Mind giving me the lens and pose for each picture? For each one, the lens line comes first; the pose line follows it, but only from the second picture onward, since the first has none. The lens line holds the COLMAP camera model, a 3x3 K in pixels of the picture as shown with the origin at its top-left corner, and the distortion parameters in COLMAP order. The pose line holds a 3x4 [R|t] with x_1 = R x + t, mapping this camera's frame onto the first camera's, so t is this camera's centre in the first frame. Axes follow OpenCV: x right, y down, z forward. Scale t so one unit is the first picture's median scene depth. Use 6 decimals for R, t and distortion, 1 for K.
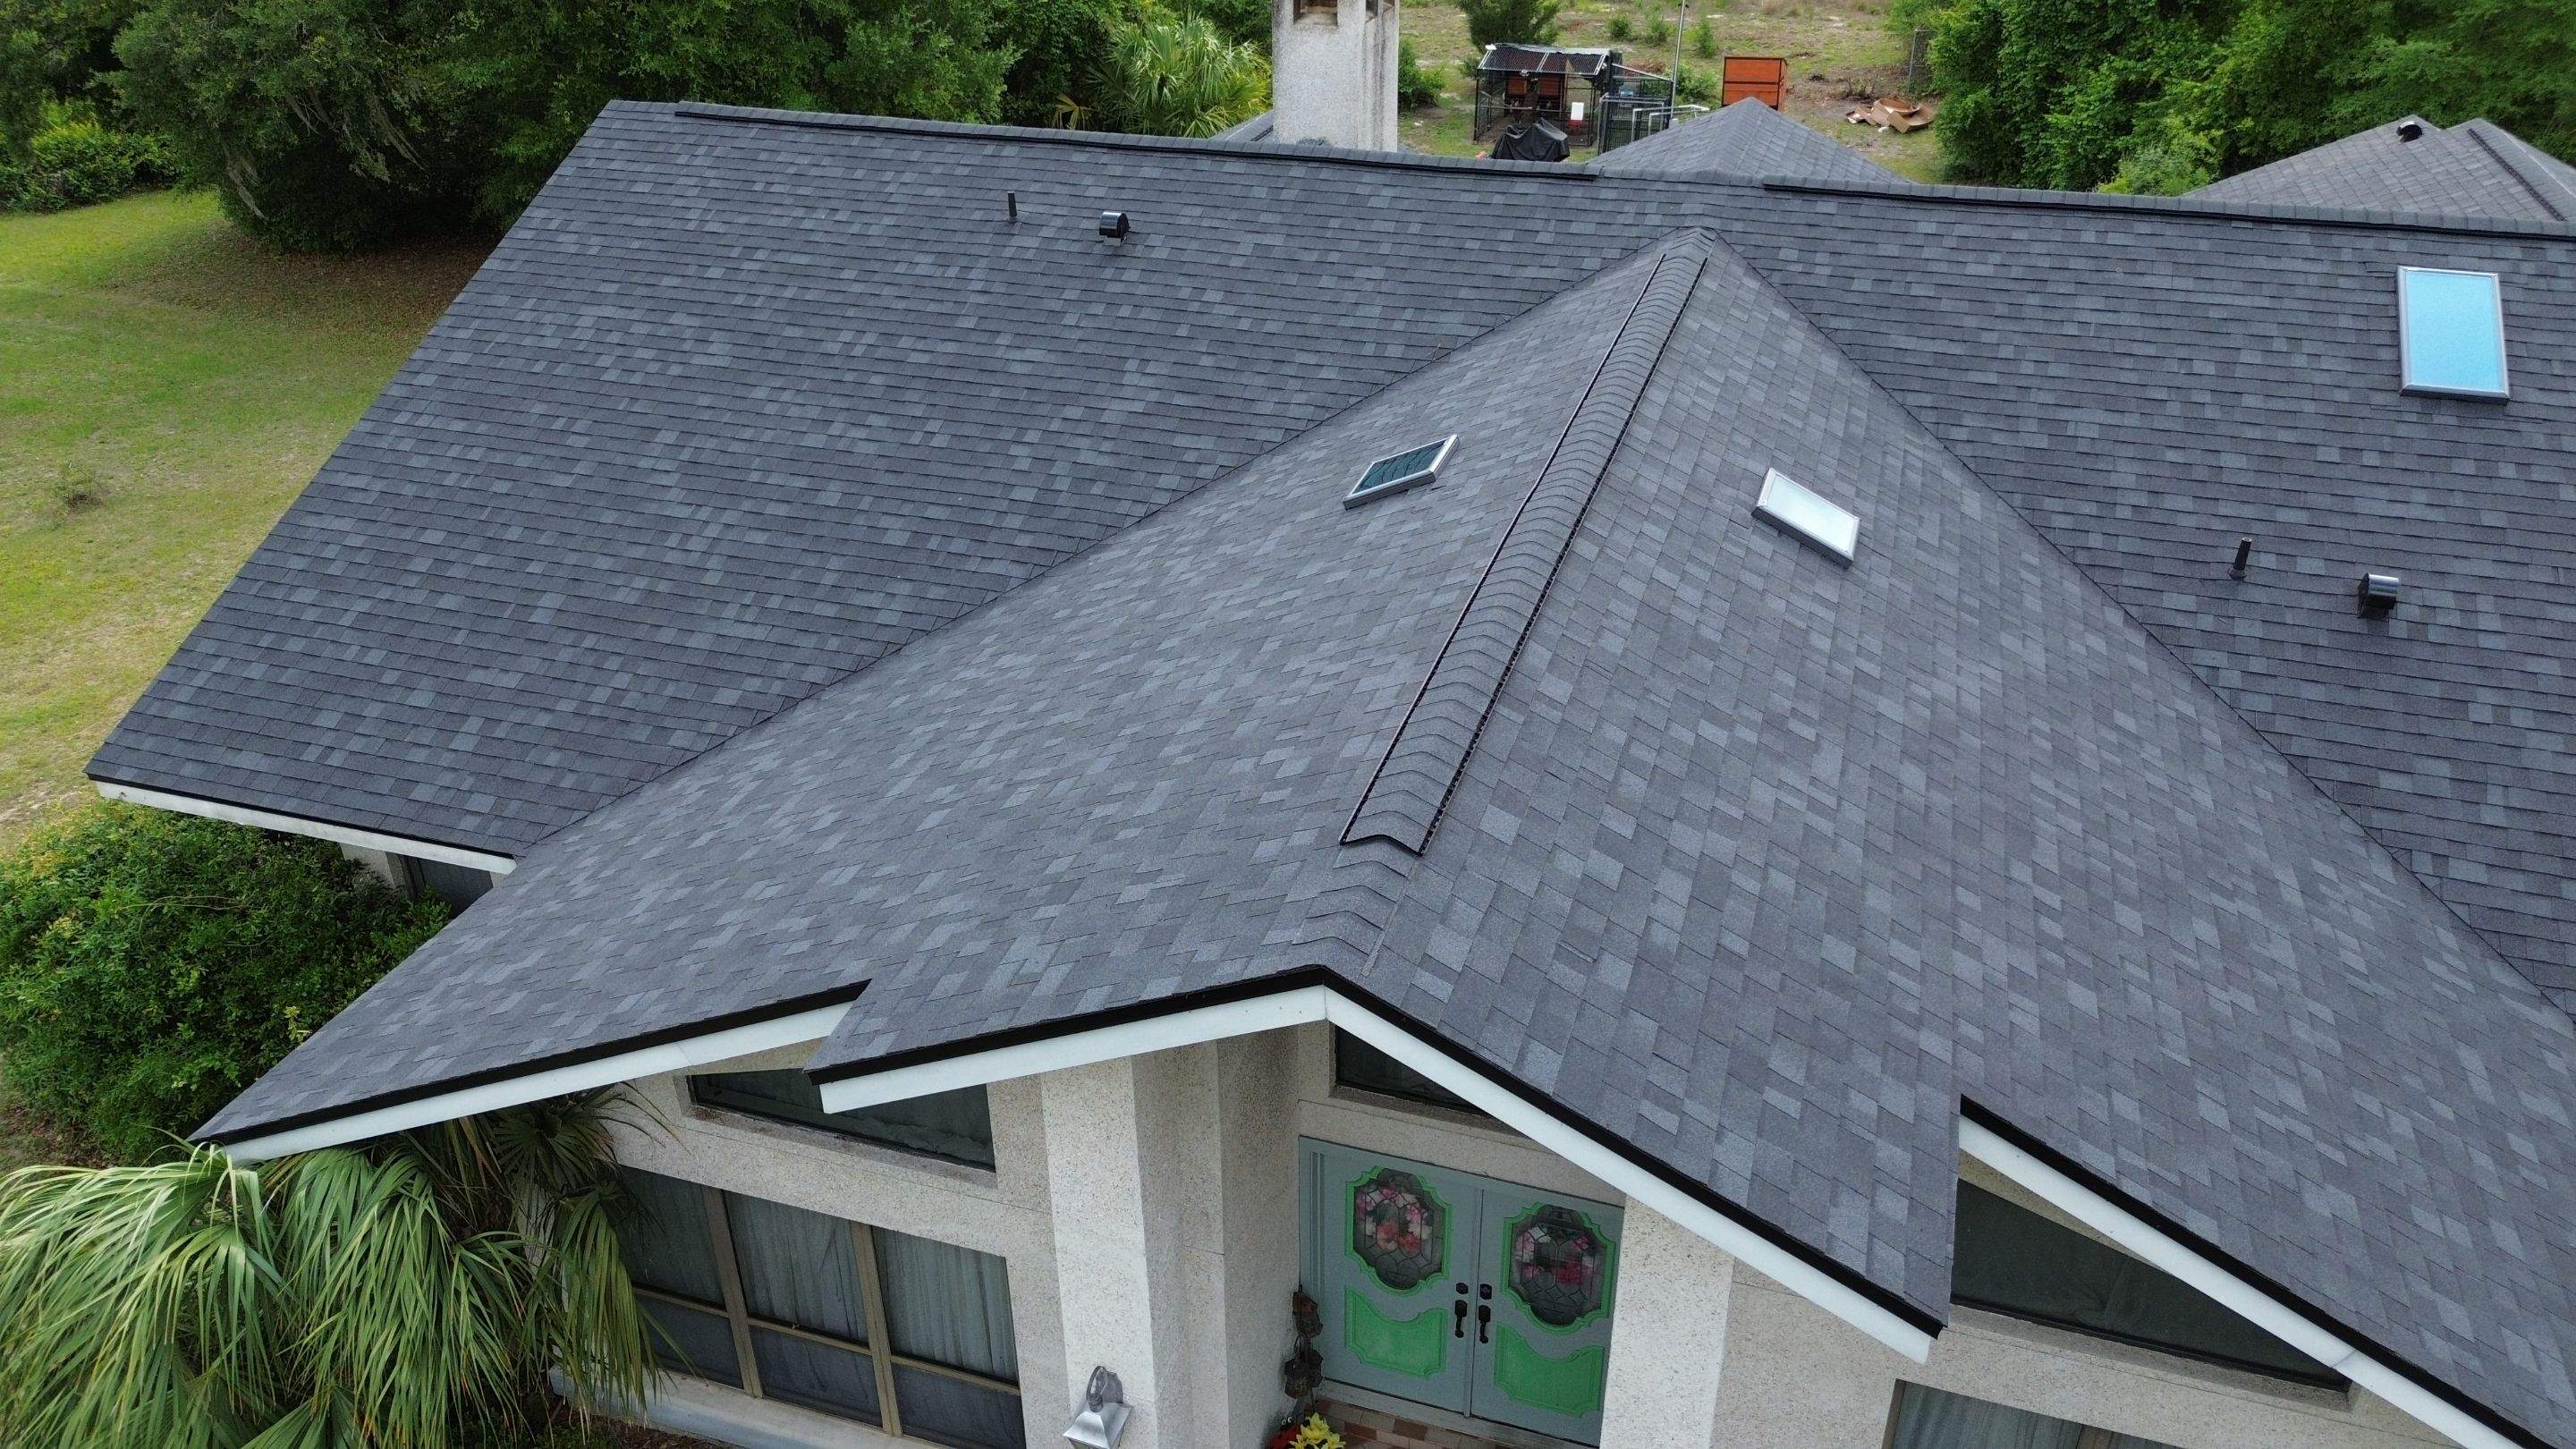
lens RADIAL K [[1829.6, 0, 1294.0], [0, 1829.6, 715.0], [0, 0, 1]] dist [0.070392, -0.071874]
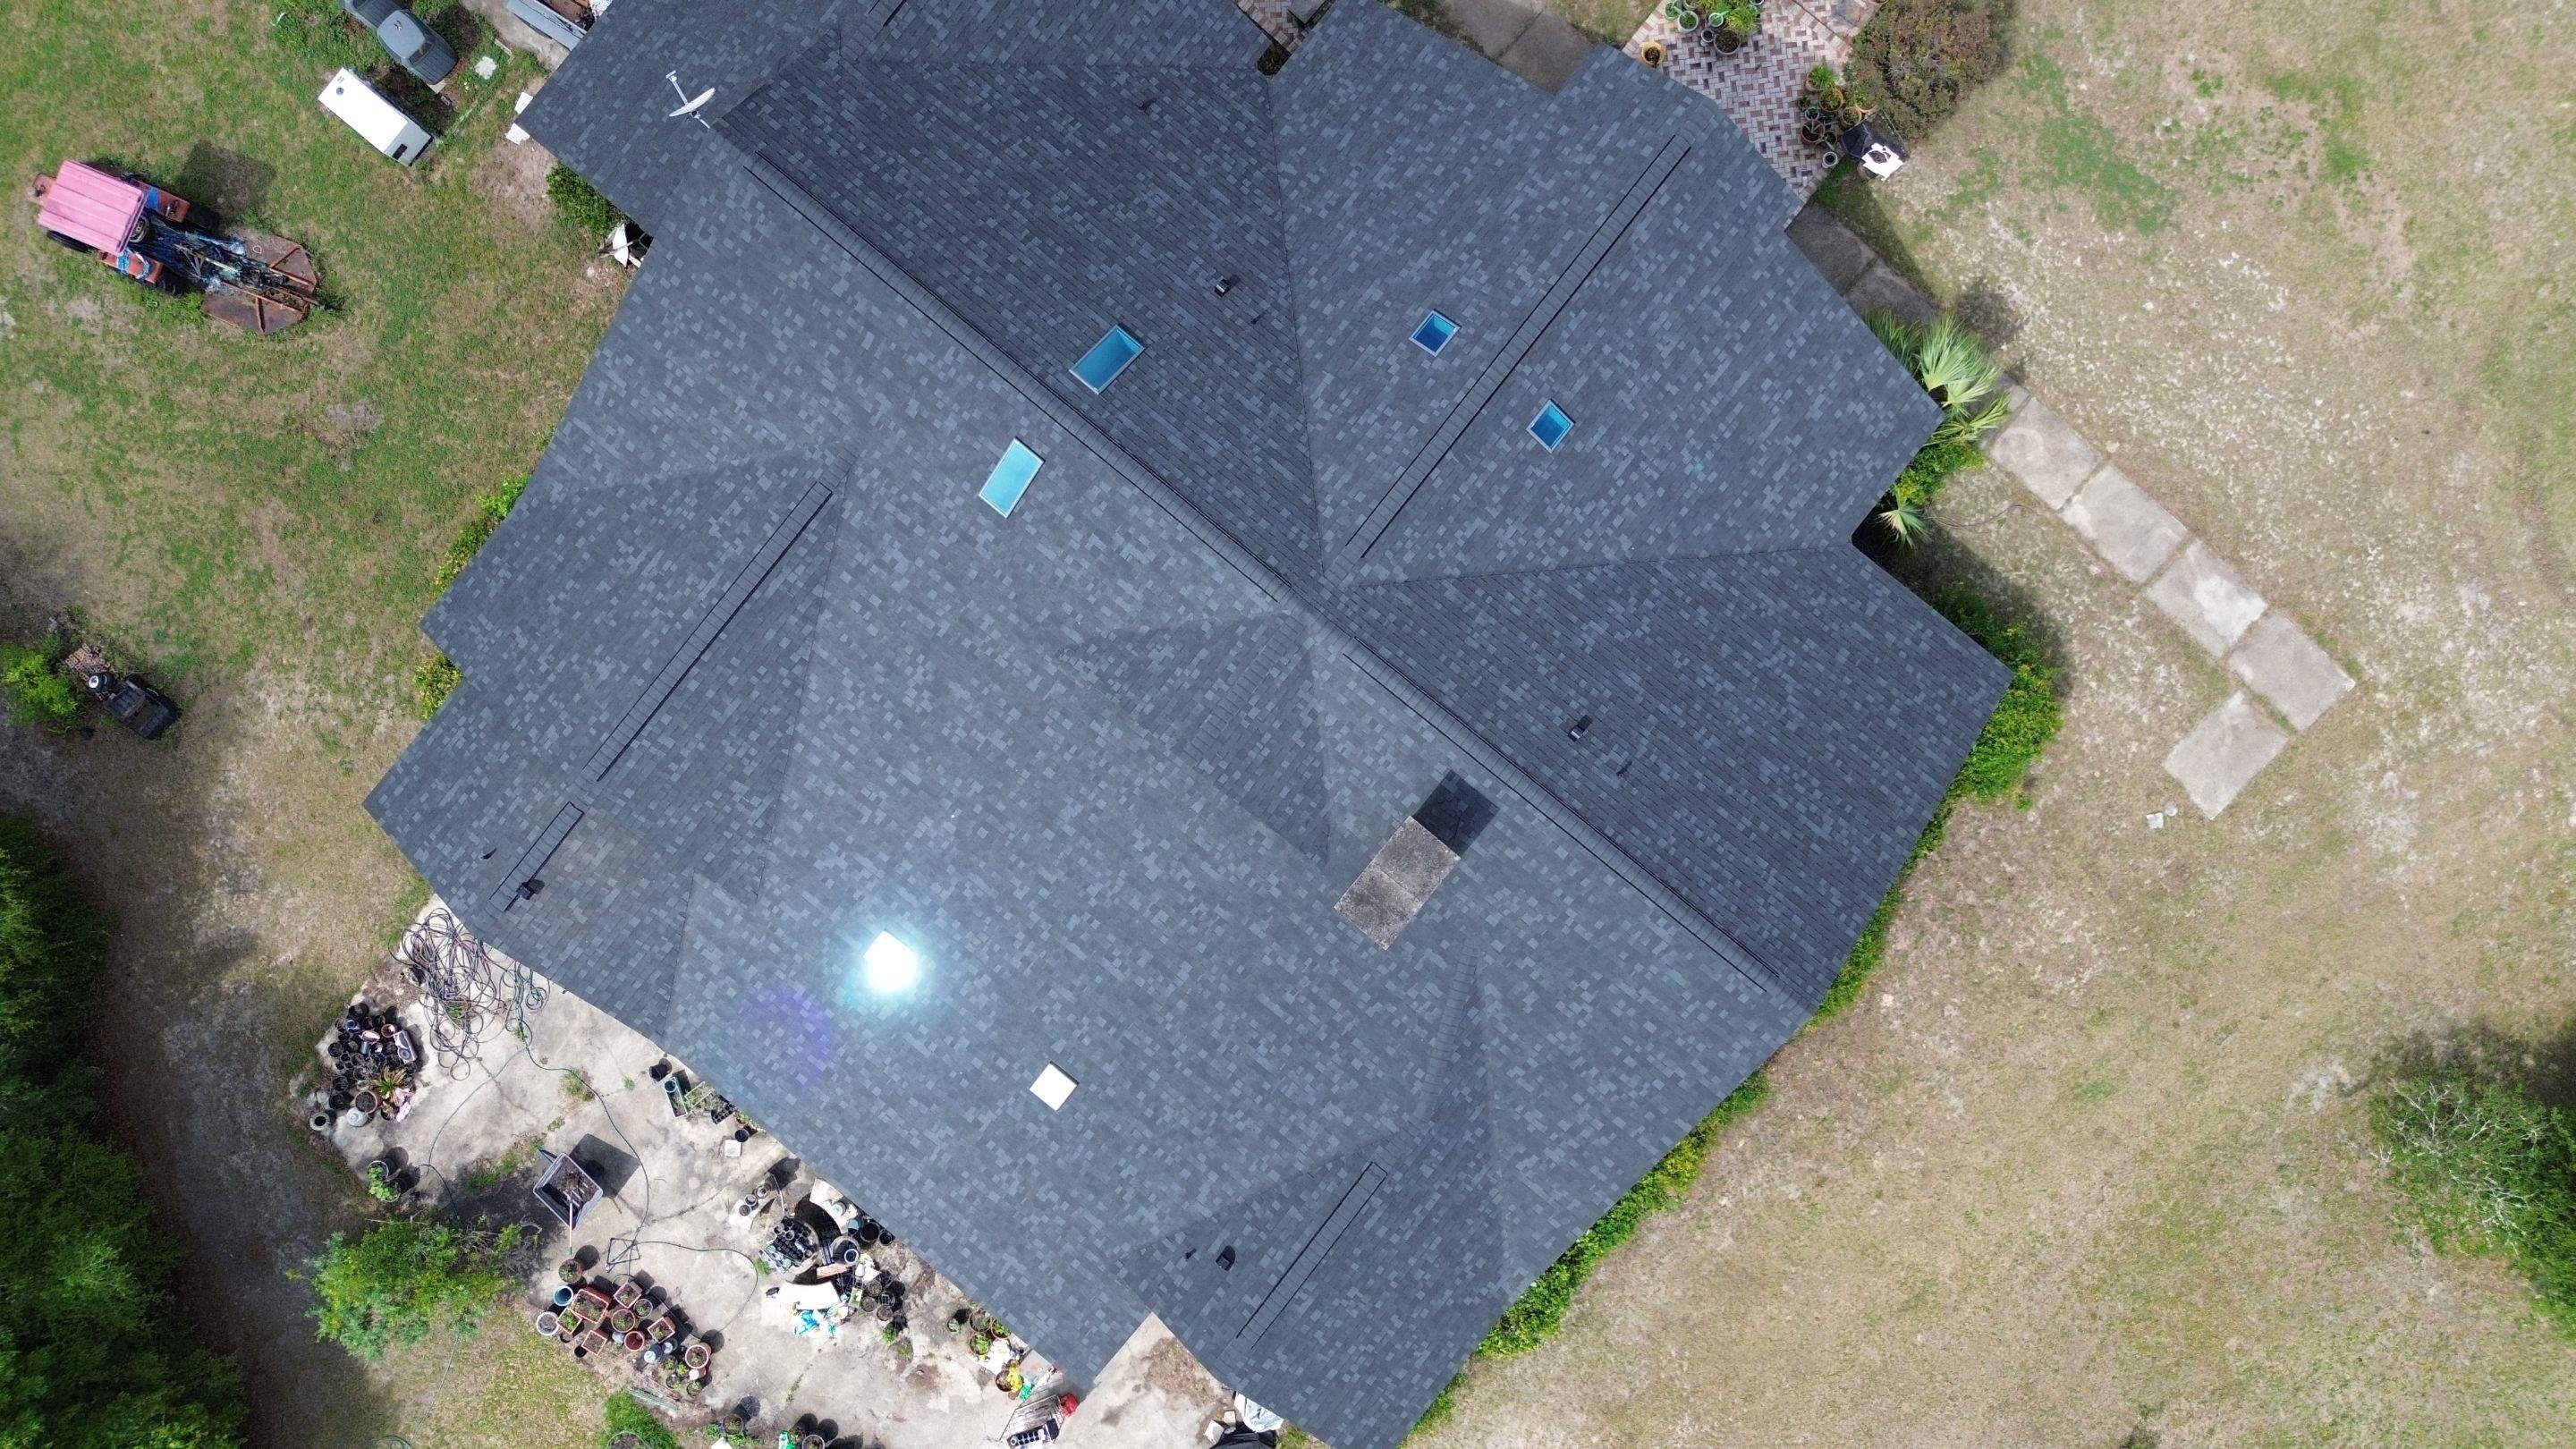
lens RADIAL K [[1829.6, 0, 1299.5], [0, 1829.6, 720.5], [0, 0, 1]] dist [0.070392, -0.071874]
pose [[-0.934891, -0.354097, 0.024385, 0.160005], [0.190879, -0.443661, 0.875631, -2.380931], [-0.299239, 0.823274, 0.482365, 0.157417]]
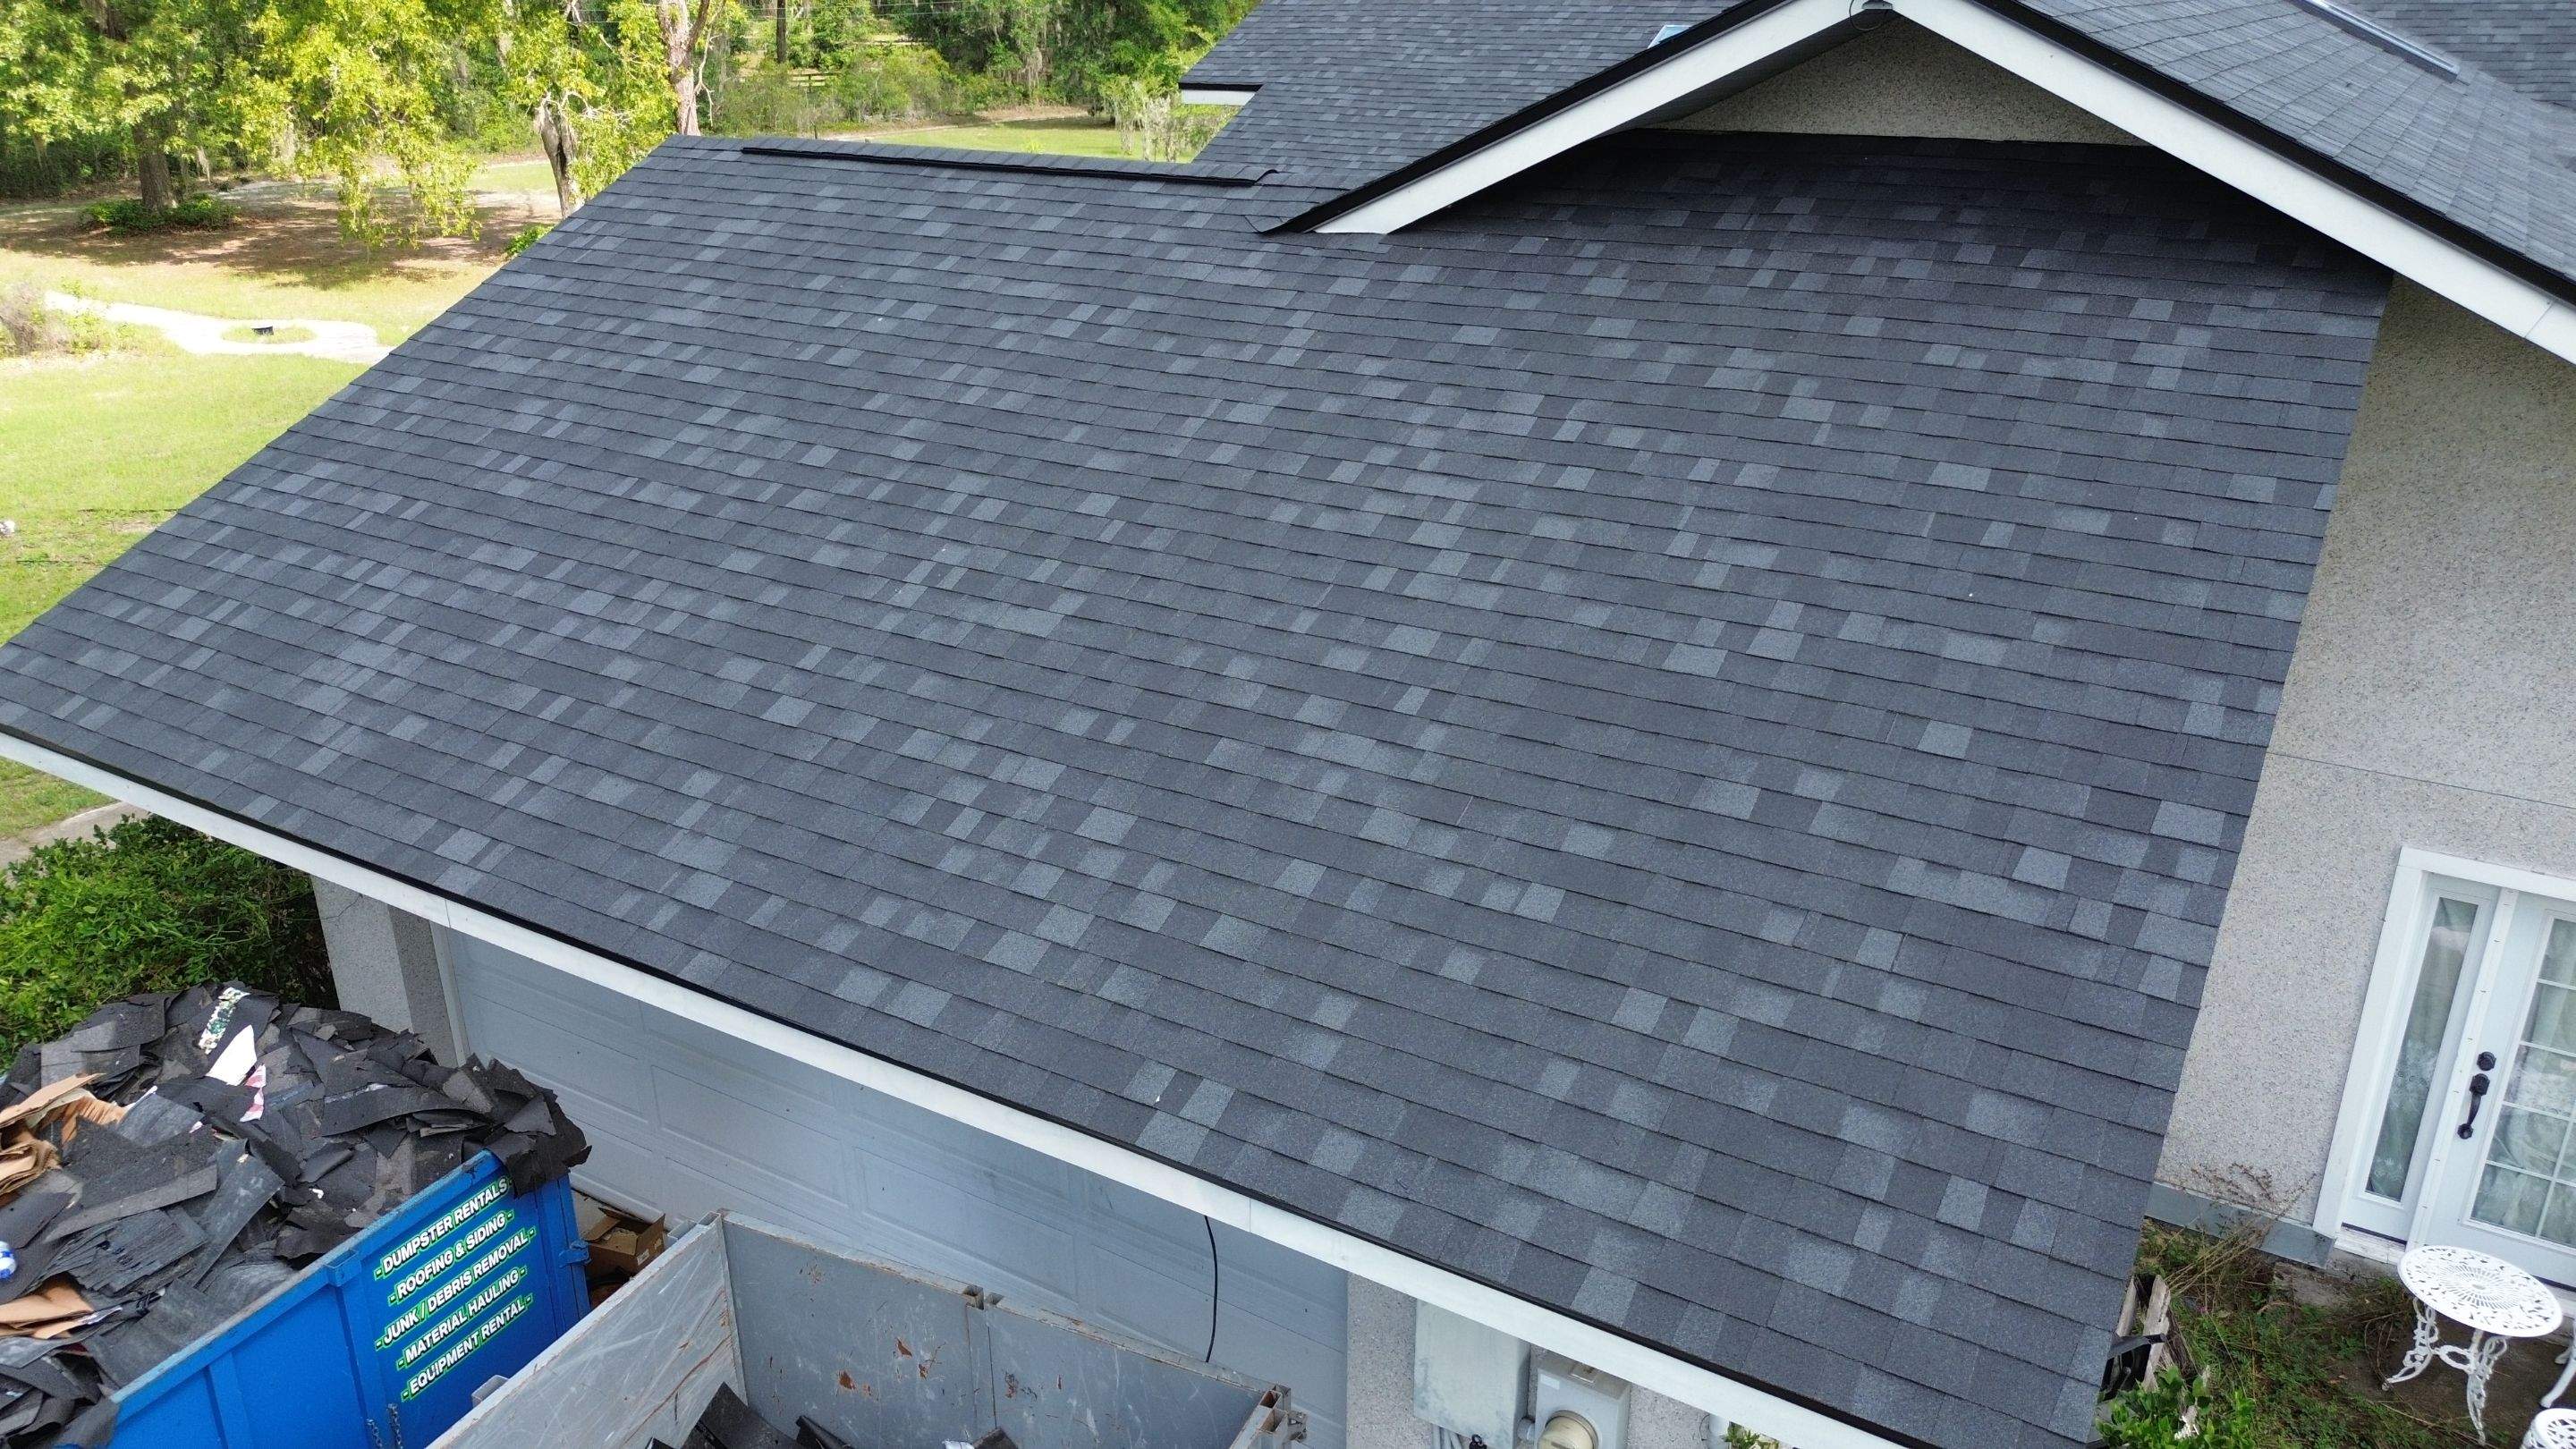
lens RADIAL K [[1829.6, 0, 1289.4], [0, 1829.6, 712.1], [0, 0, 1]] dist [0.070392, -0.071874]
pose [[-0.233415, 0.368627, -0.899795, 1.790033], [-0.474729, 0.764379, 0.436299, -0.173222], [0.848616, 0.528998, -0.003420, 0.846777]]
